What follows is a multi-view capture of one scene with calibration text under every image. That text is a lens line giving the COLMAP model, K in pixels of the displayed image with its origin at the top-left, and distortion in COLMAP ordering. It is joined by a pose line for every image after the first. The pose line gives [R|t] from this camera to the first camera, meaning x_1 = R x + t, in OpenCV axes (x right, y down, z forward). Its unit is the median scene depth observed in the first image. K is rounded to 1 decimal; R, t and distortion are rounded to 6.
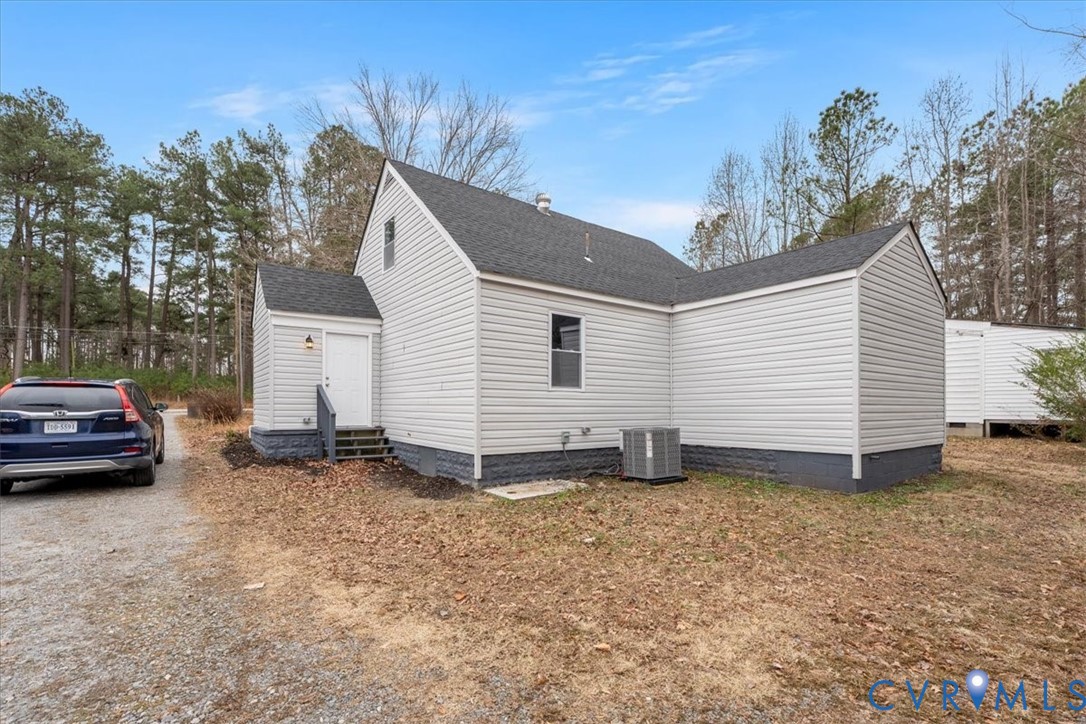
lens RADIAL K [[490.9, 0, 535.5], [0, 490.9, 407.7], [0, 0, 1]] dist [-0.000419, -0.000139]
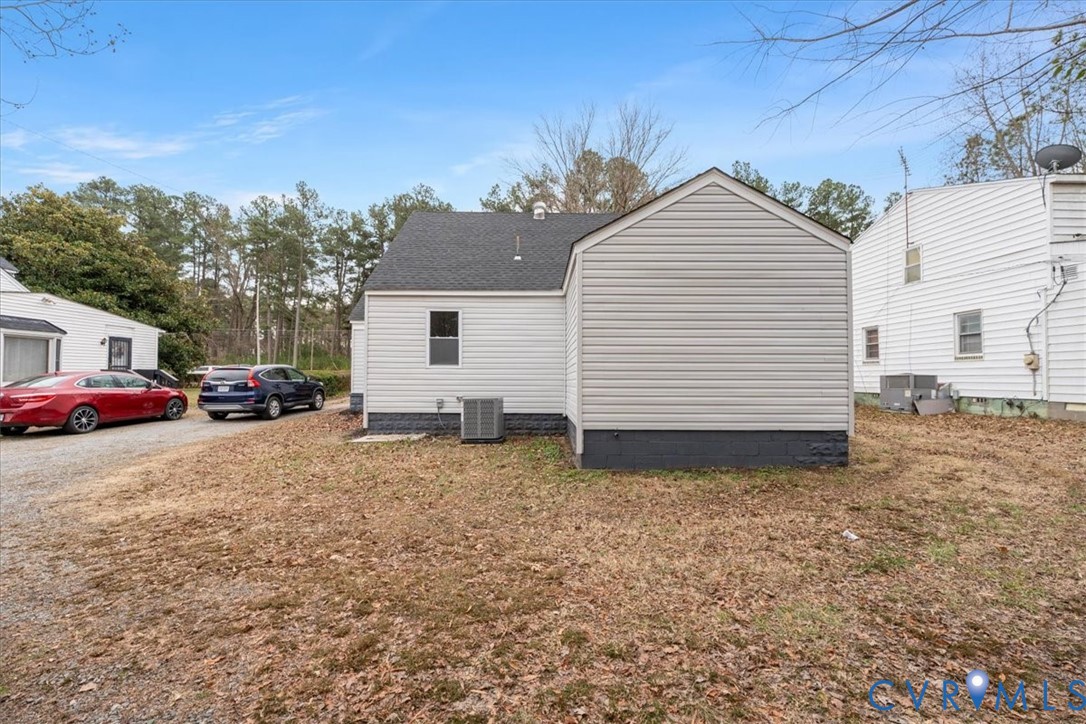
lens RADIAL K [[444.5, 0, 543.0], [0, 444.5, 362.0], [0, 0, 1]] dist [-0.001185, -0.000194]
pose [[0.812578, -0.017899, -0.582578, 0.989830], [-0.000452, 0.999509, -0.031340, -0.013143], [0.582852, 0.025729, 0.812171, 0.189229]]
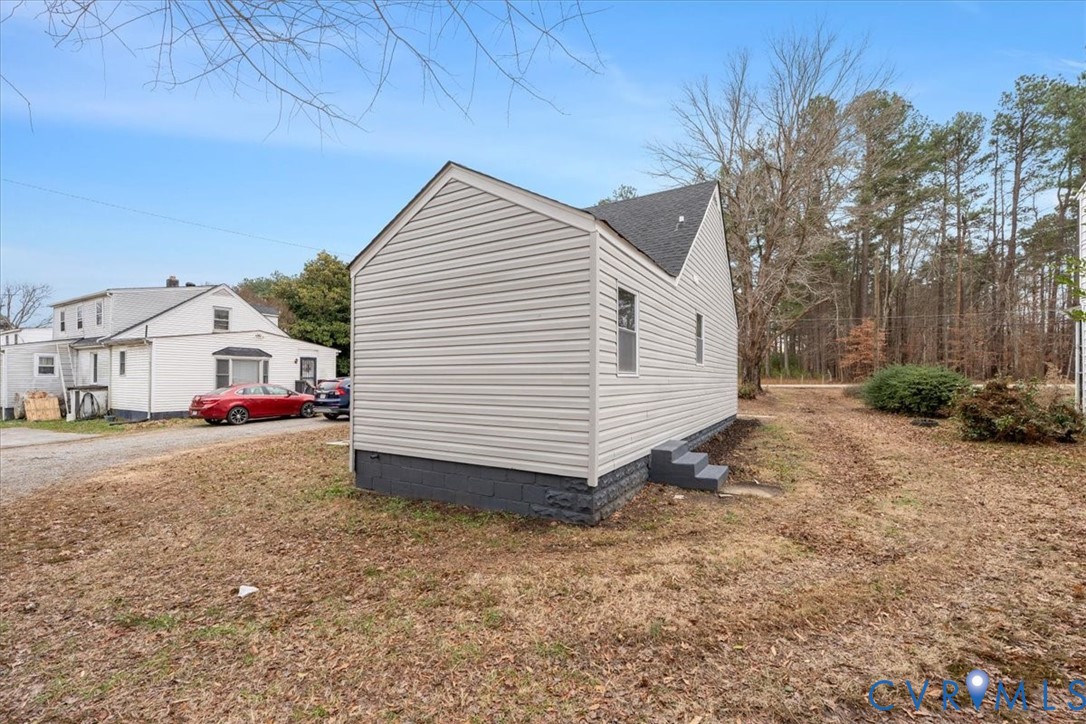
lens RADIAL K [[462.4, 0, 543.0], [0, 462.4, 362.0], [0, 0, 1]] dist [-0.000541, -0.000104]
pose [[0.382169, -0.032764, -0.923511, 1.523385], [0.002591, 0.999405, -0.034385, -0.047870], [0.924089, 0.010748, 0.382027, 0.894368]]
